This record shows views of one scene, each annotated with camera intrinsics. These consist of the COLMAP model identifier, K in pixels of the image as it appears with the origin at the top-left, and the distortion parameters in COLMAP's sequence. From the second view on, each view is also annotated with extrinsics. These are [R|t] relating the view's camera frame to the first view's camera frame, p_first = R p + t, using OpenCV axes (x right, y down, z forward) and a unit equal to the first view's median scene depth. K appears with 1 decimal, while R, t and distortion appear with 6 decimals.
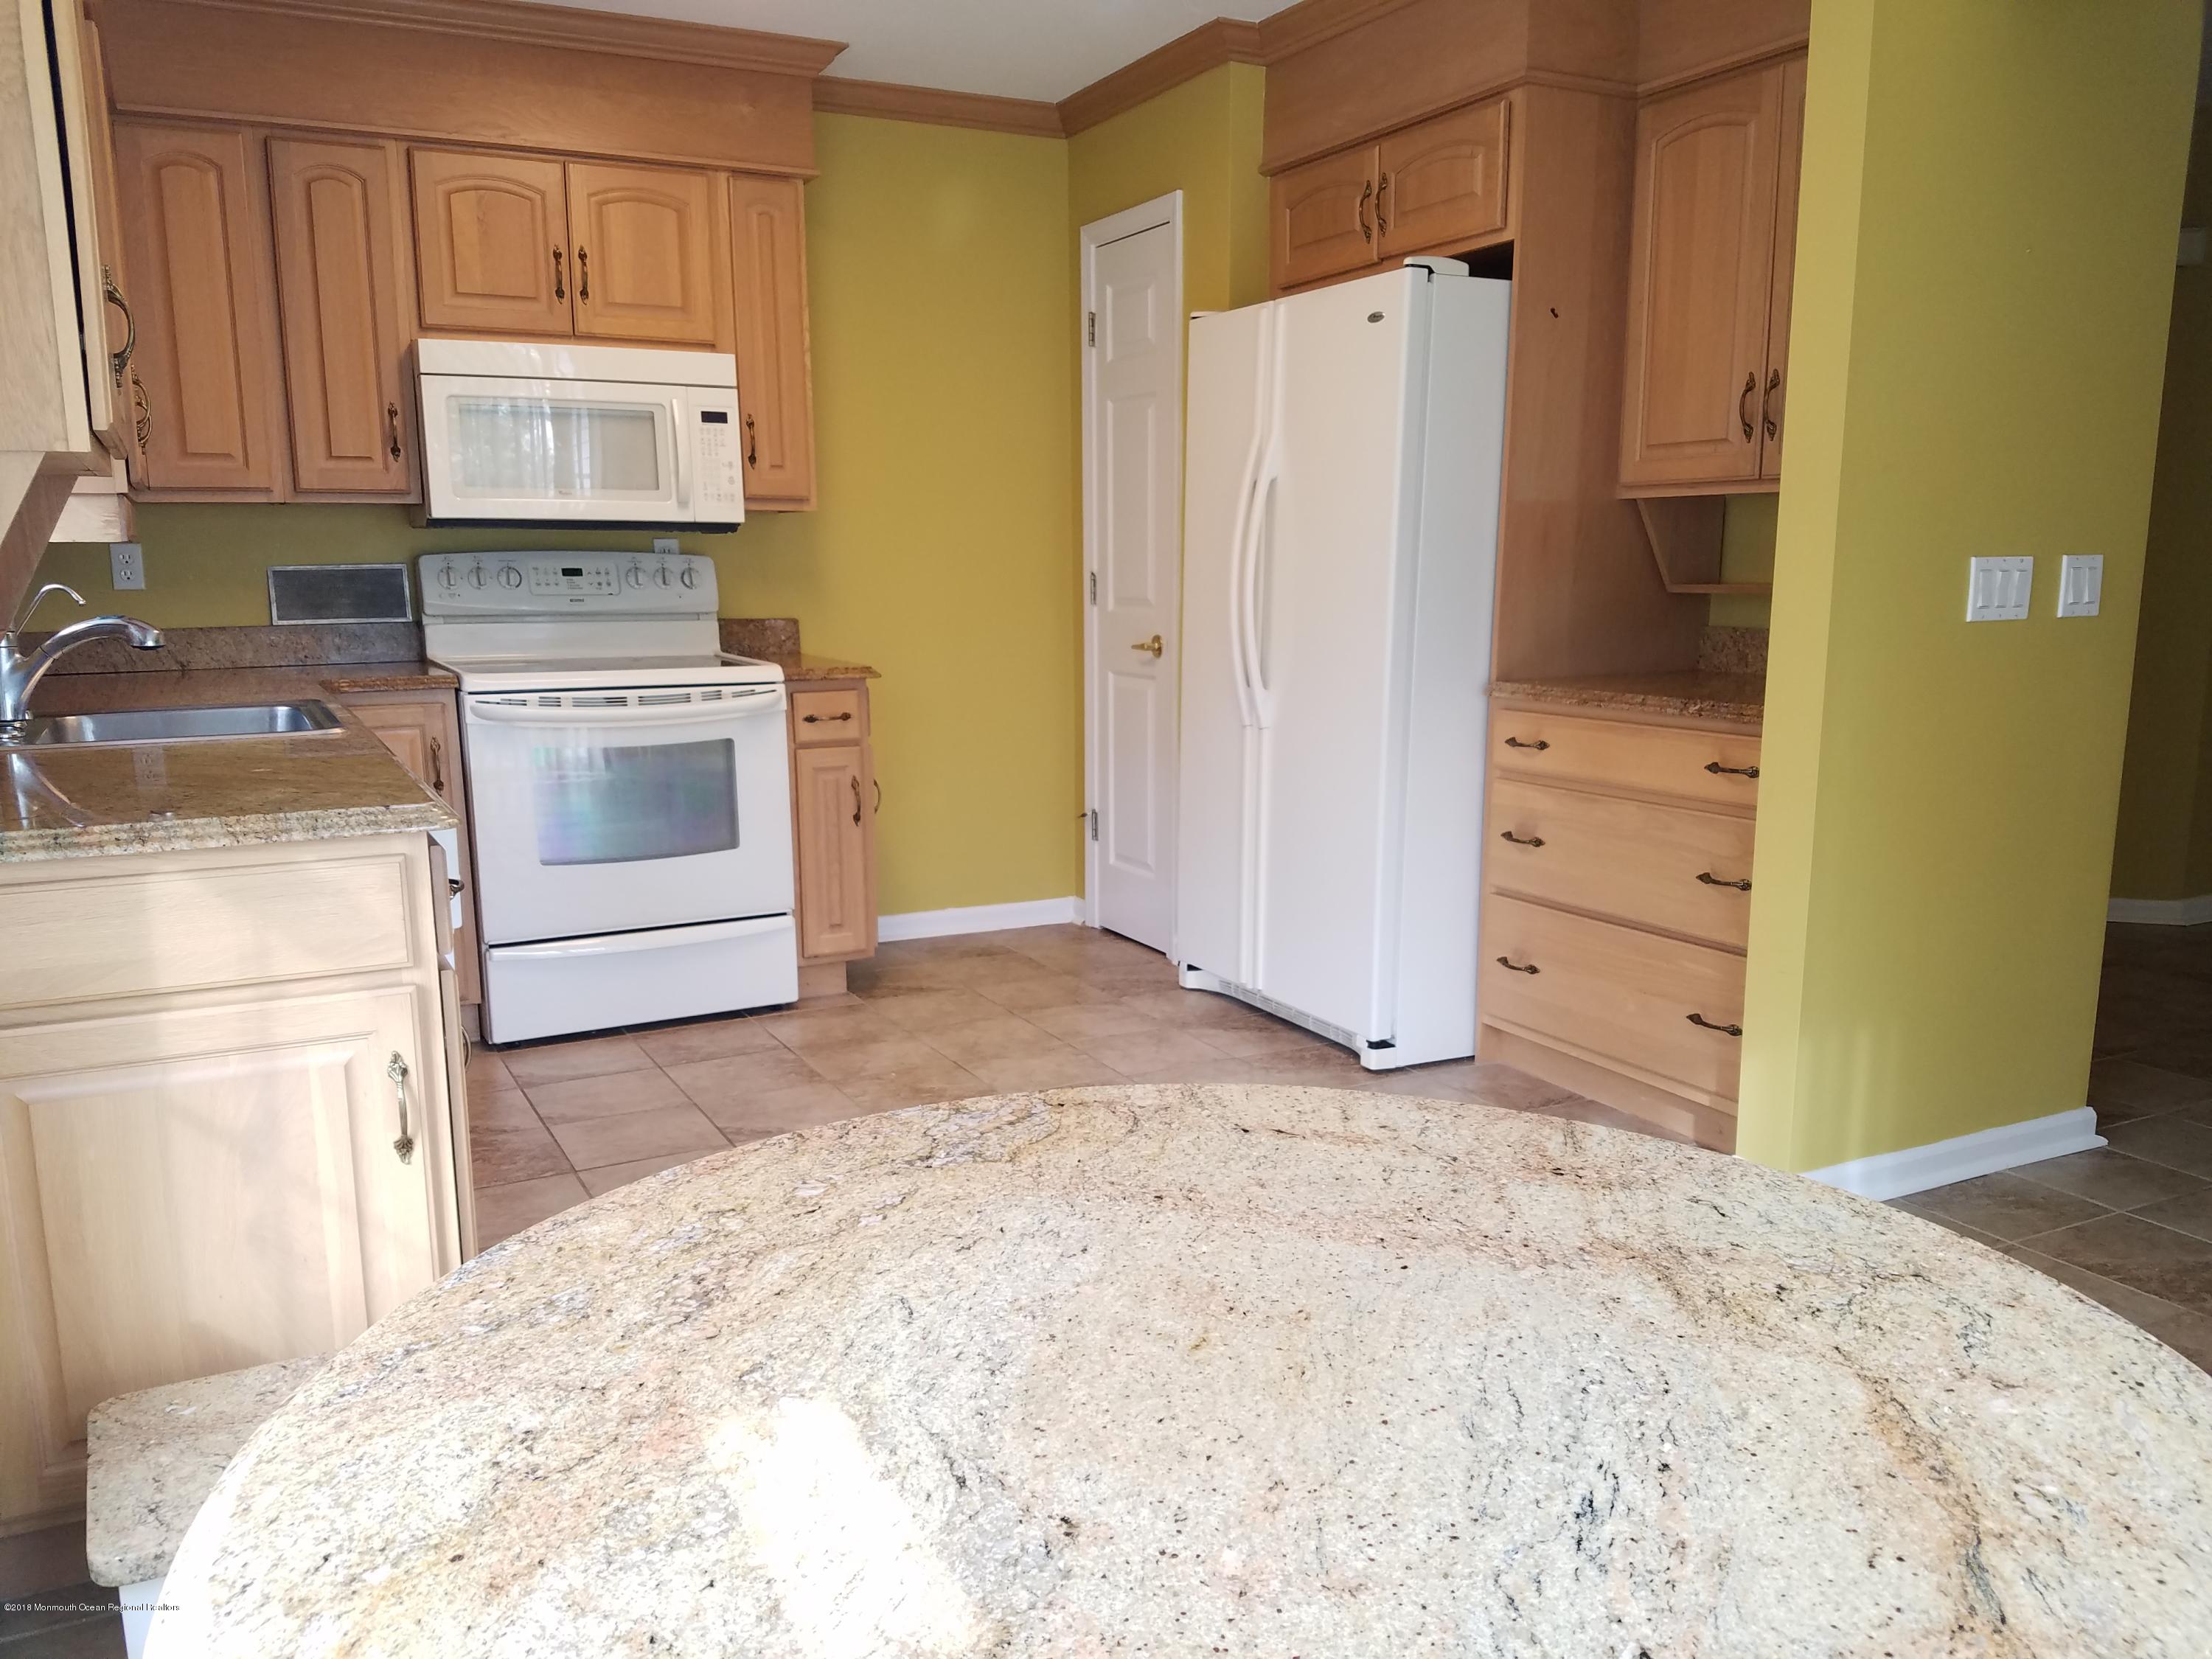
lens RADIAL K [[1706.9, 0, 1080.5], [0, 1706.9, 893.0], [0, 0, 1]] dist [0.150779, -0.225856]
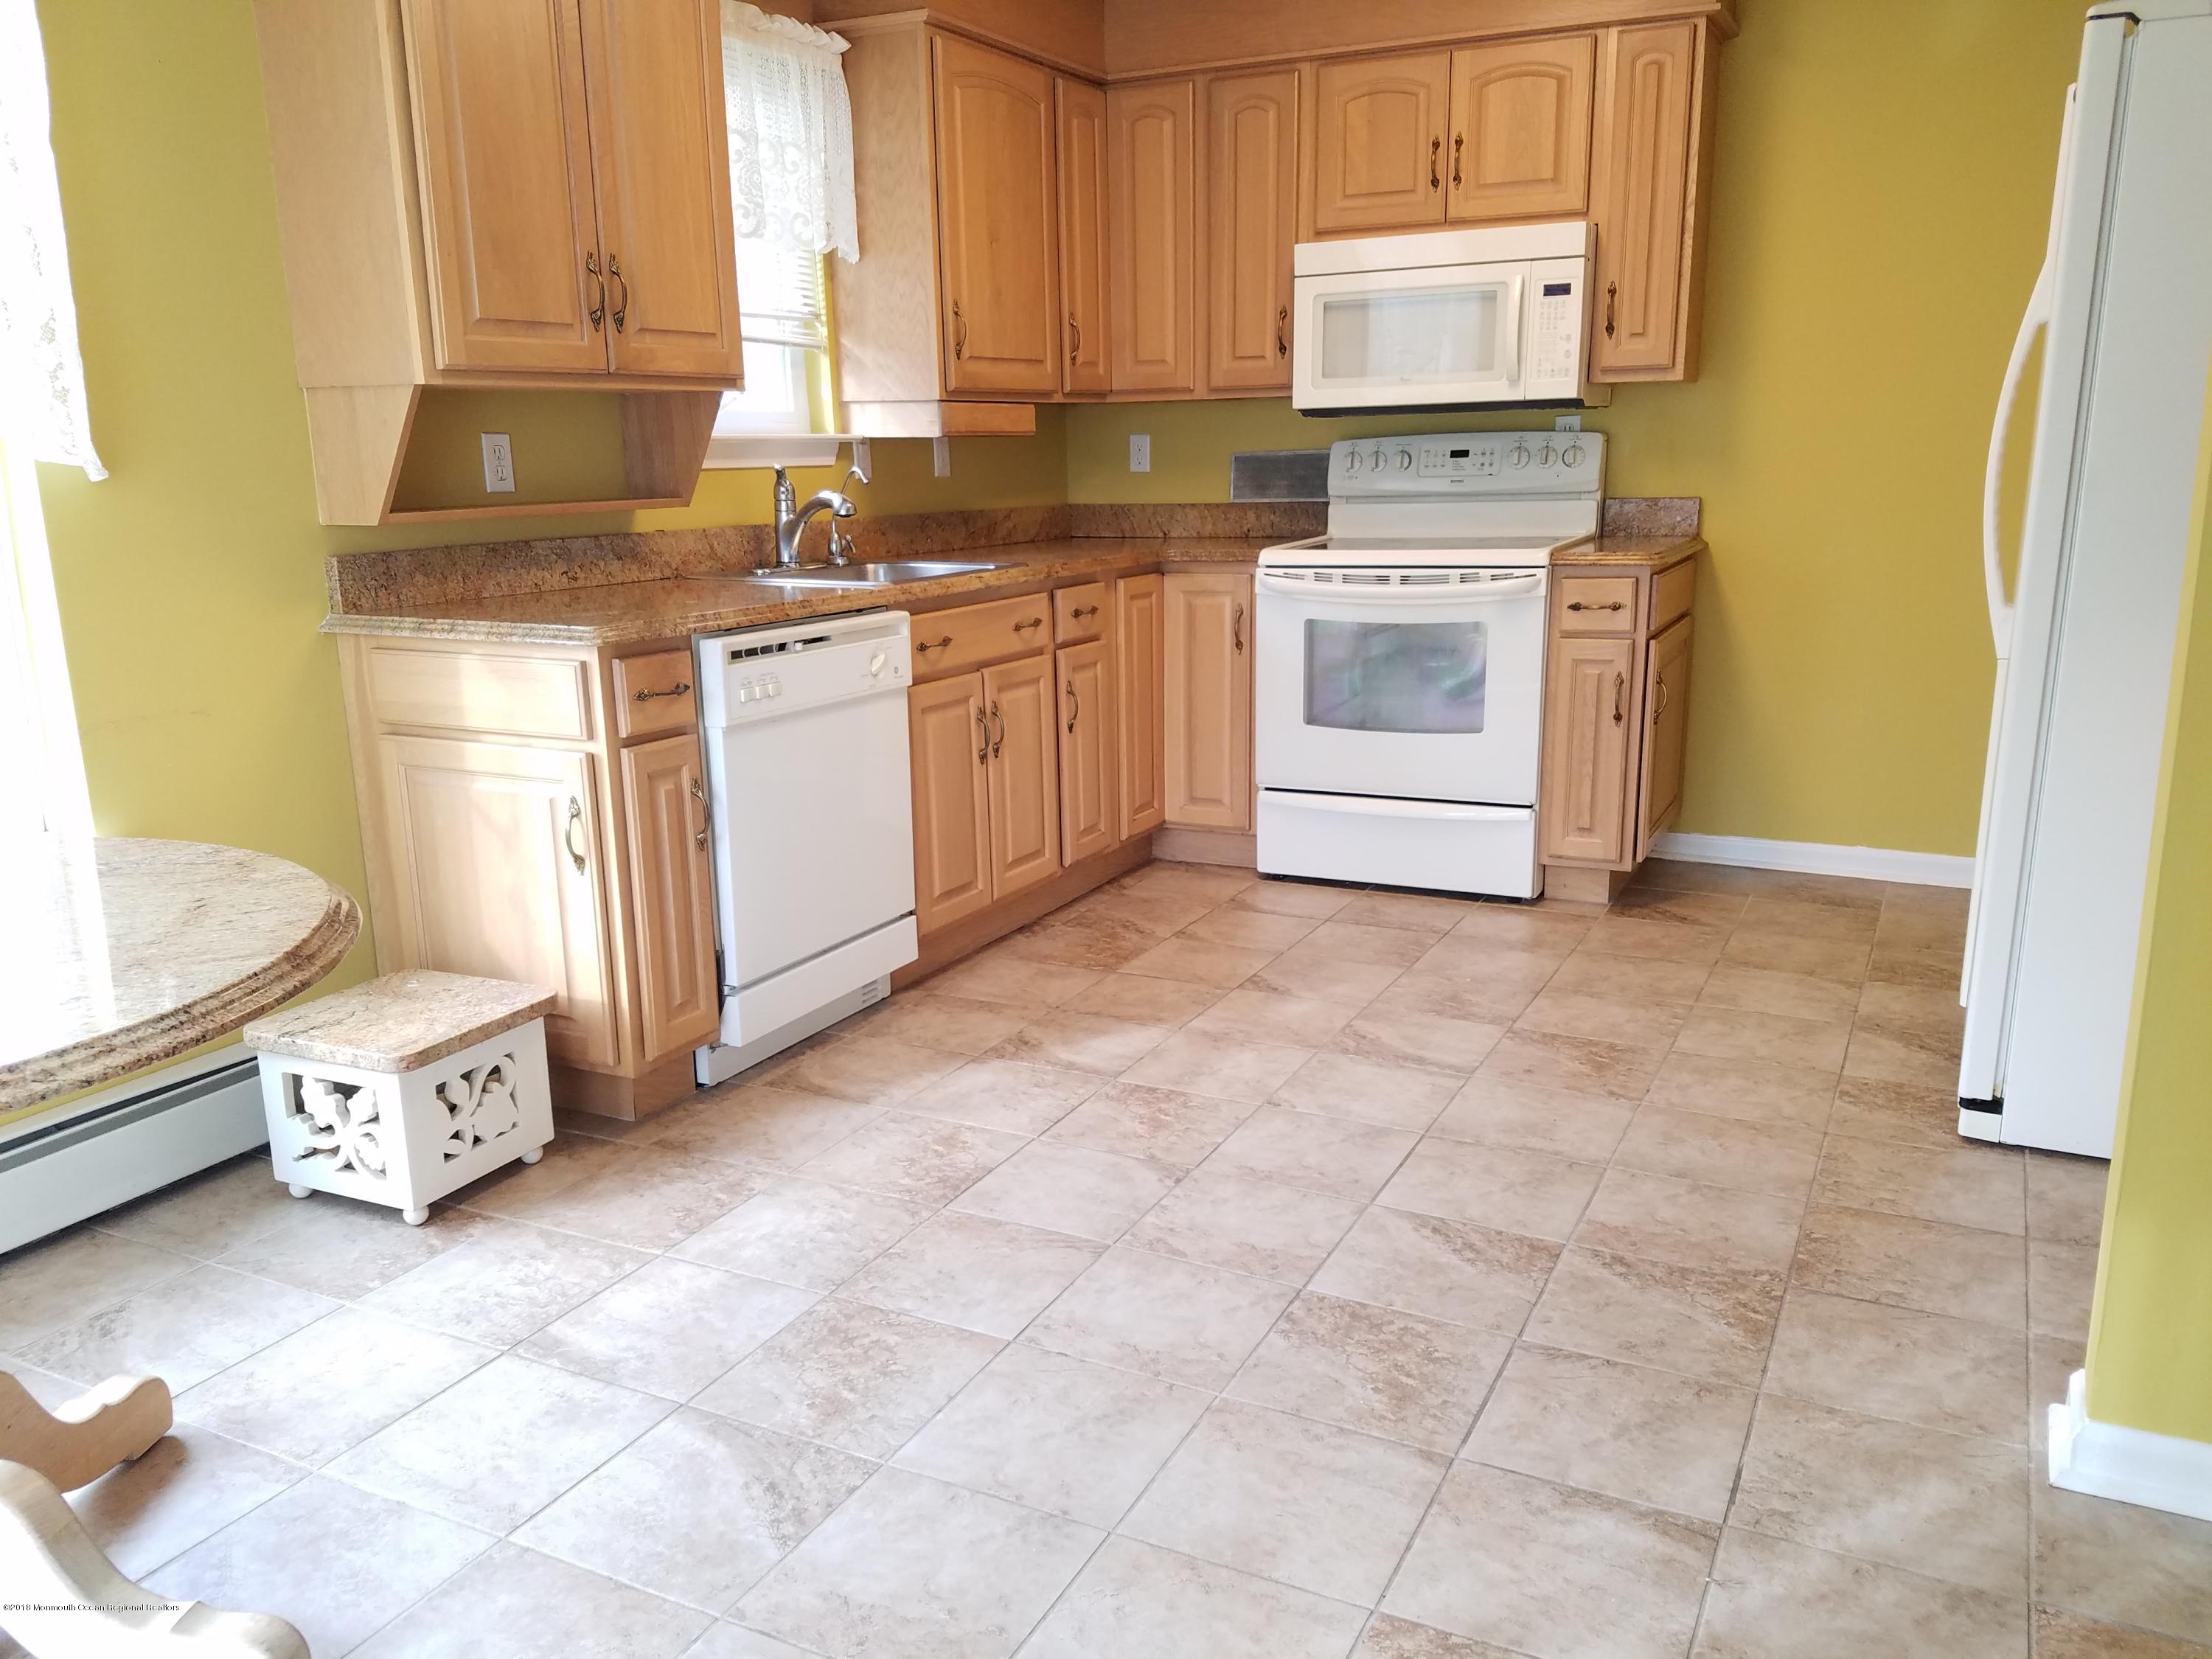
lens RADIAL K [[1706.9, 0, 1120.5], [0, 1706.9, 863.6], [0, 0, 1]] dist [0.150779, -0.225856]
pose [[0.585232, 0.192143, -0.787772, 0.484986], [-0.146117, 0.980605, 0.130626, -0.052031], [0.797592, 0.038660, 0.601957, 0.234849]]
